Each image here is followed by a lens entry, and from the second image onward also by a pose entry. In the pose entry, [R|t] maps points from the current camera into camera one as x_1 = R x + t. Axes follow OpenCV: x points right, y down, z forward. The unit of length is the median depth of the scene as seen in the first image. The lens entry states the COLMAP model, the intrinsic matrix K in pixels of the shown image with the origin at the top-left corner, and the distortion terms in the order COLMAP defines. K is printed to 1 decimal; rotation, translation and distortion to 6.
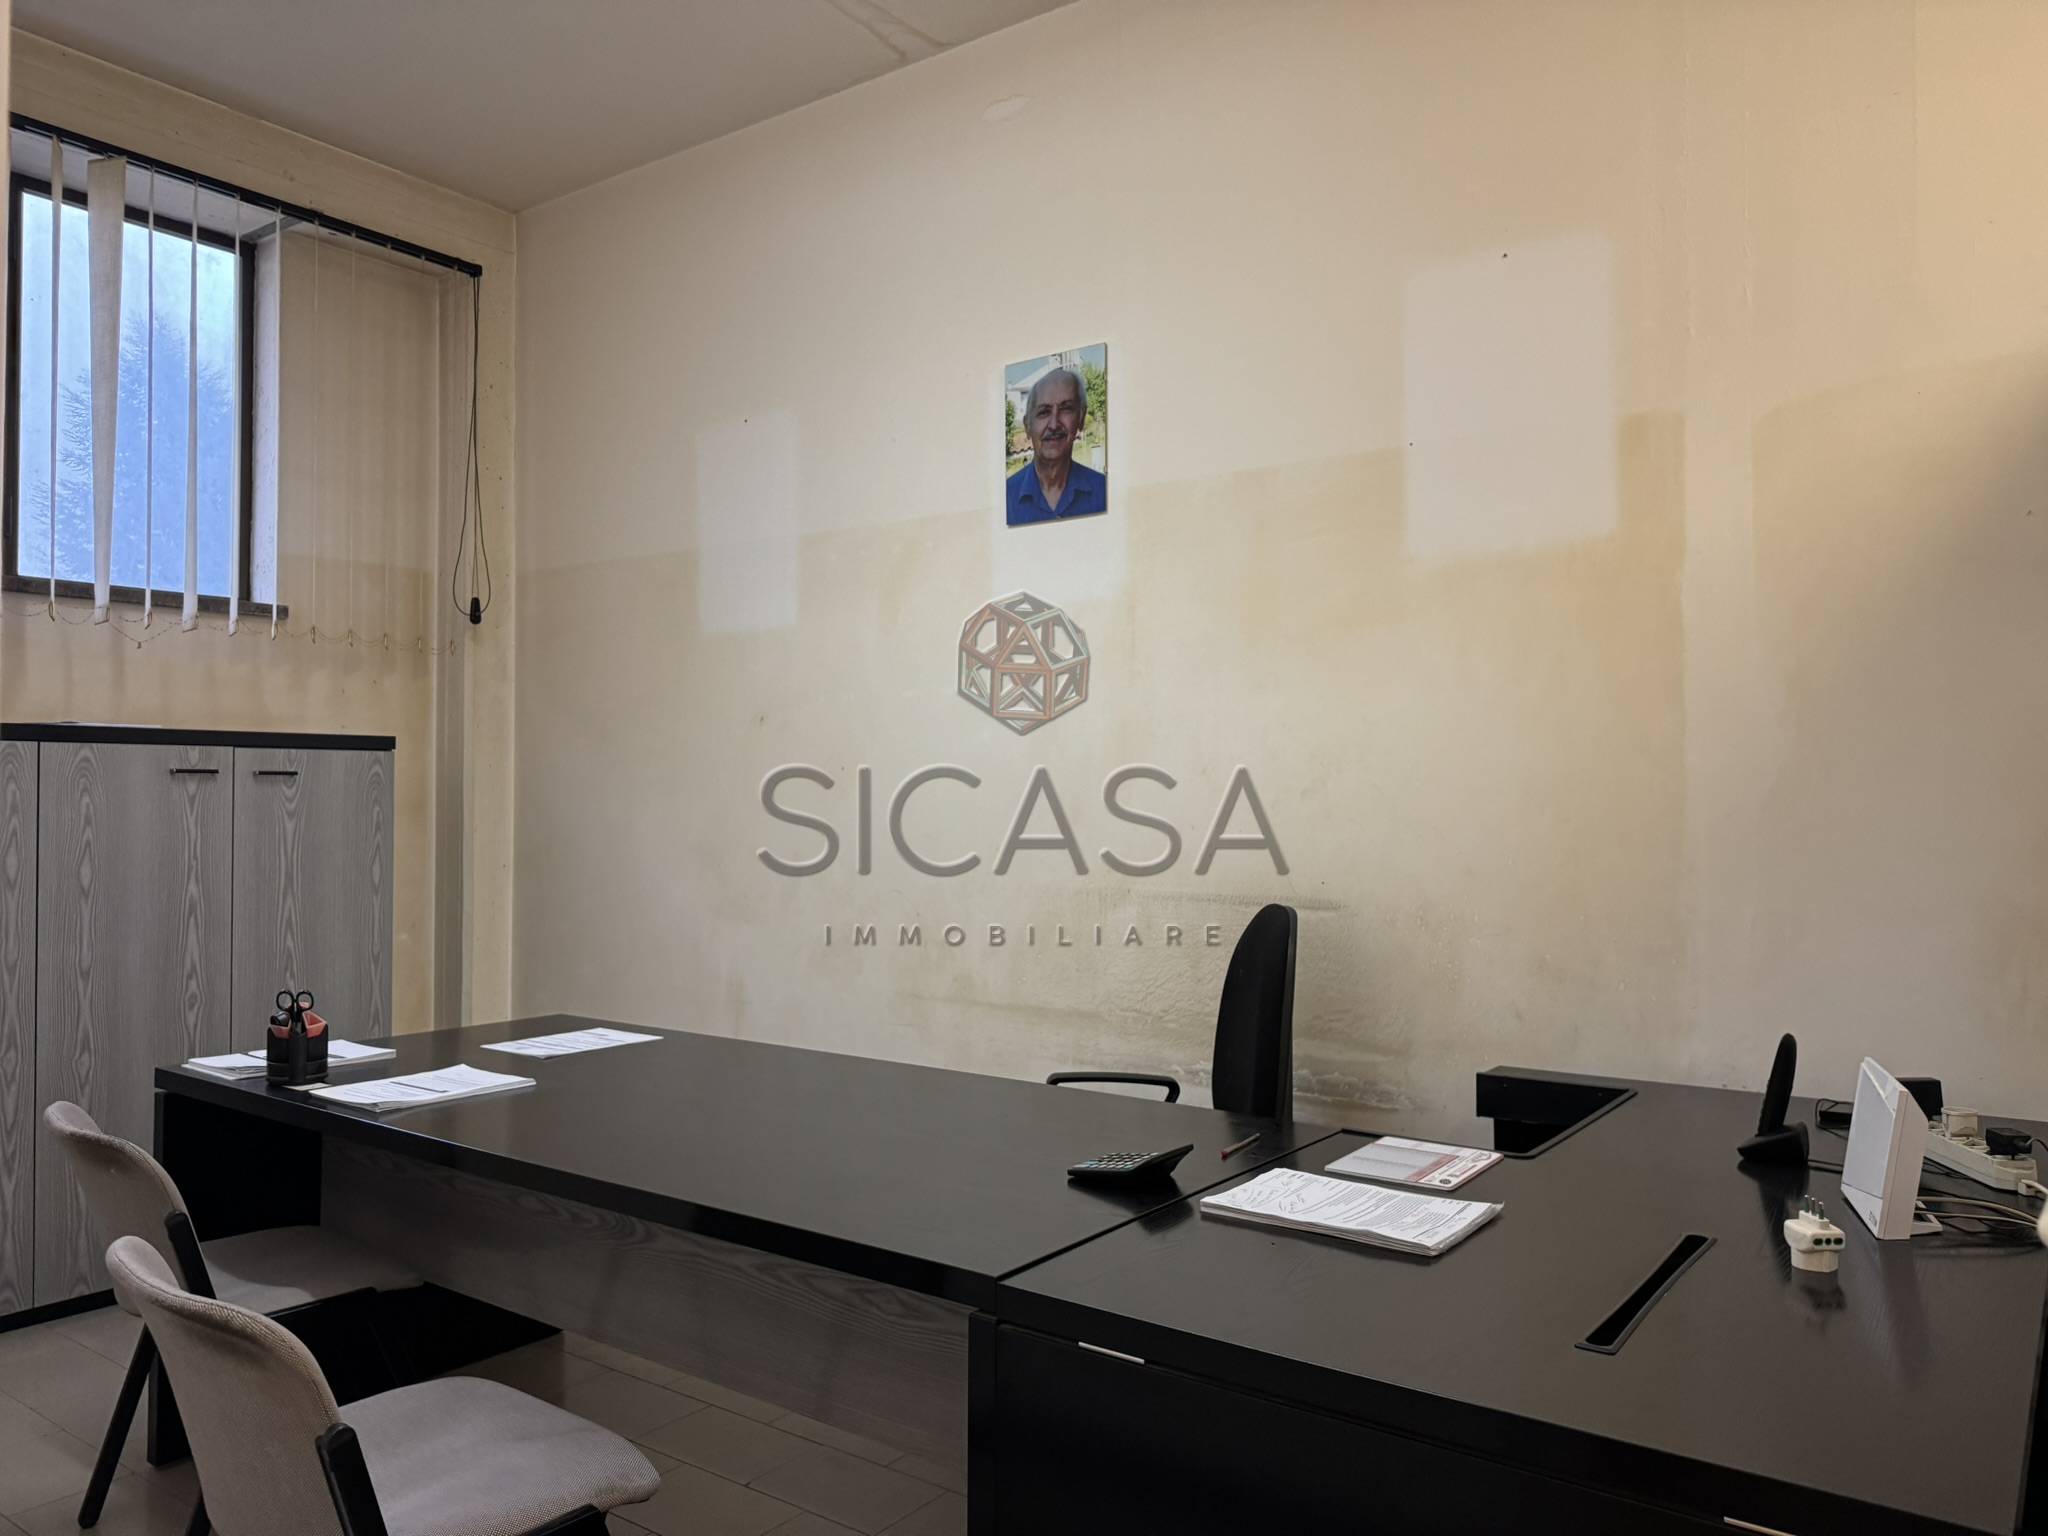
lens RADIAL K [[1458.2, 0, 1023.8], [0, 1458.2, 793.7], [0, 0, 1]] dist [0.074664, -0.113870]
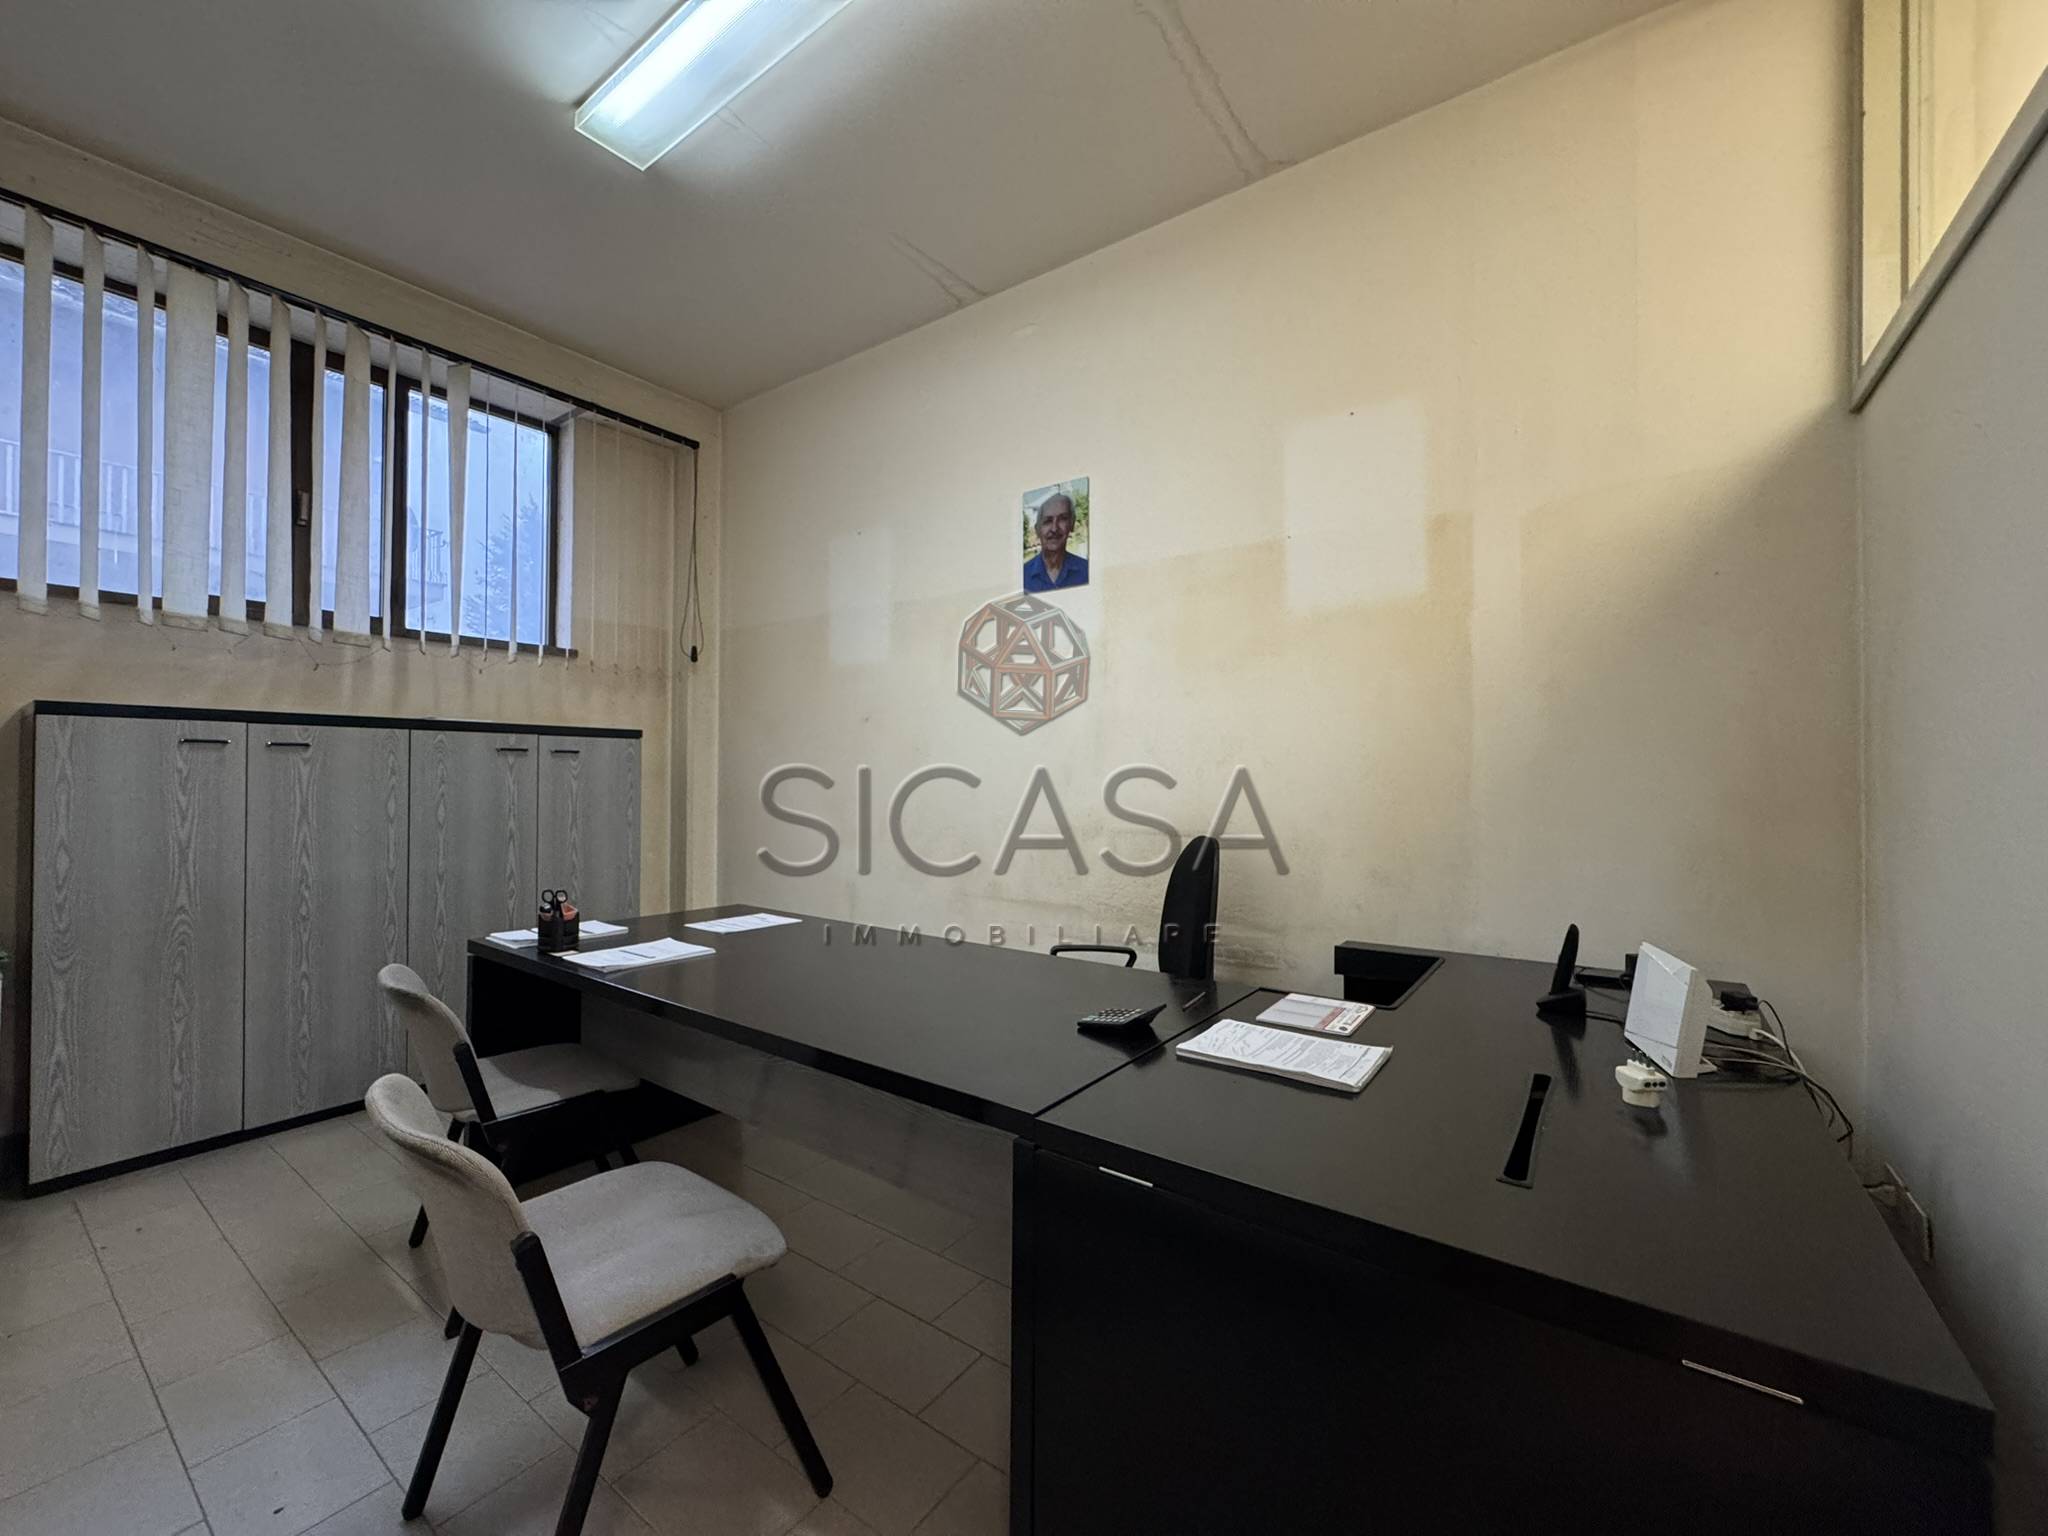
lens RADIAL K [[815.3, 0, 1024.0], [0, 815.3, 768.0], [0, 0, 1]] dist [-0.003610, 0.000671]
pose [[0.999978, 0.003244, 0.005813, -0.017800], [-0.003188, 0.999949, -0.009607, 0.013677], [-0.005844, 0.009588, 0.999937, 0.142254]]
